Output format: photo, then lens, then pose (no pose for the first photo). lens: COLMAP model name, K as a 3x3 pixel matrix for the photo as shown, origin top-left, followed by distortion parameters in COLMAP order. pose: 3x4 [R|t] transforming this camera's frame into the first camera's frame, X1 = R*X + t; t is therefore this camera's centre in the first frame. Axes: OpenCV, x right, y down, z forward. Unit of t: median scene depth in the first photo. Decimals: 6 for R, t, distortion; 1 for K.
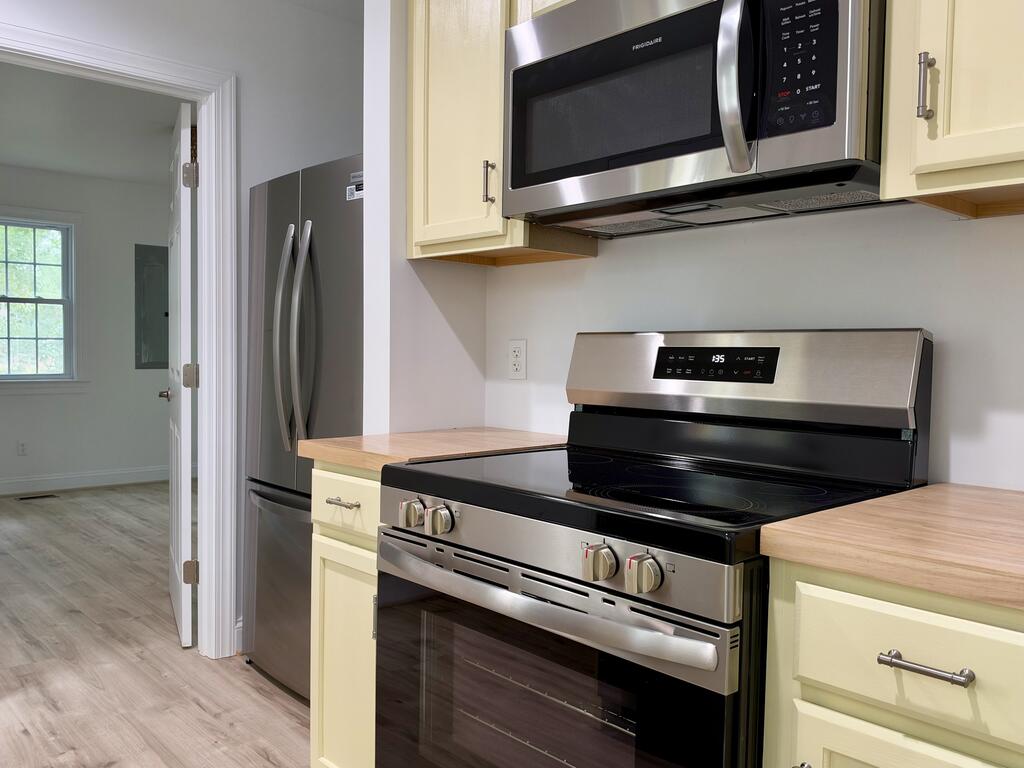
lens RADIAL K [[841.6, 0, 478.1], [0, 841.6, 395.1], [0, 0, 1]] dist [0.091877, -0.209852]
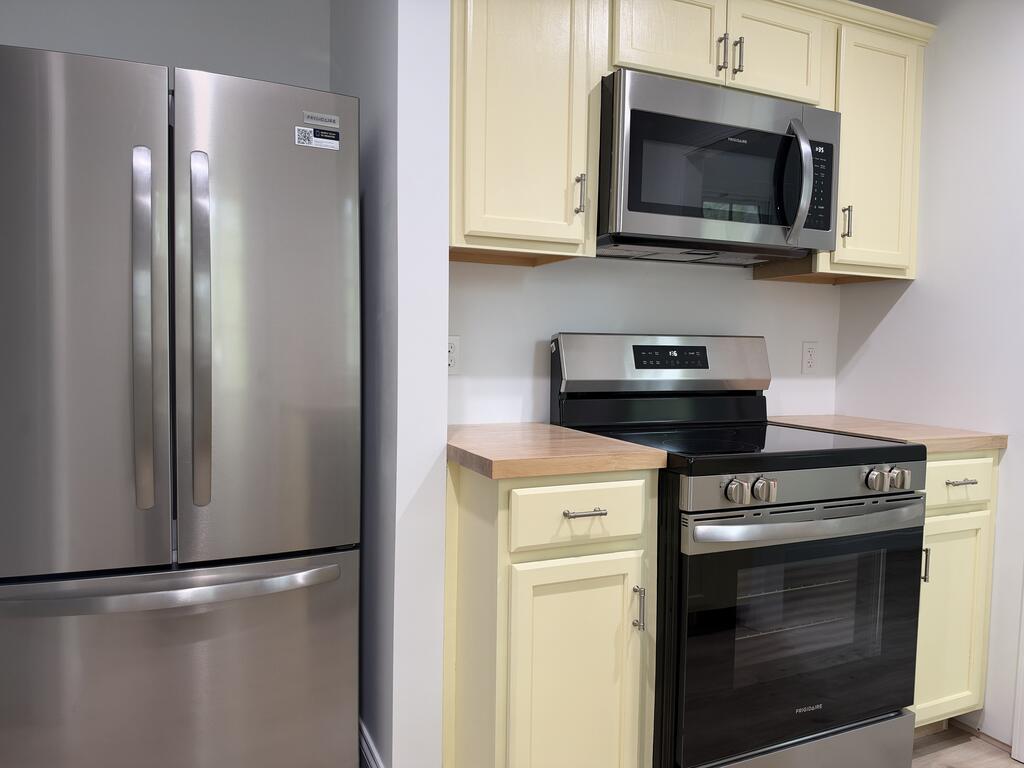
lens RADIAL K [[727.7, 0, 513.8], [0, 727.7, 381.8], [0, 0, 1]] dist [0.099458, -0.155515]
pose [[0.269175, -0.060943, 0.961161, -0.821823], [0.036871, 0.997916, 0.052947, -0.056834], [-0.962385, 0.021187, 0.270862, 0.726053]]
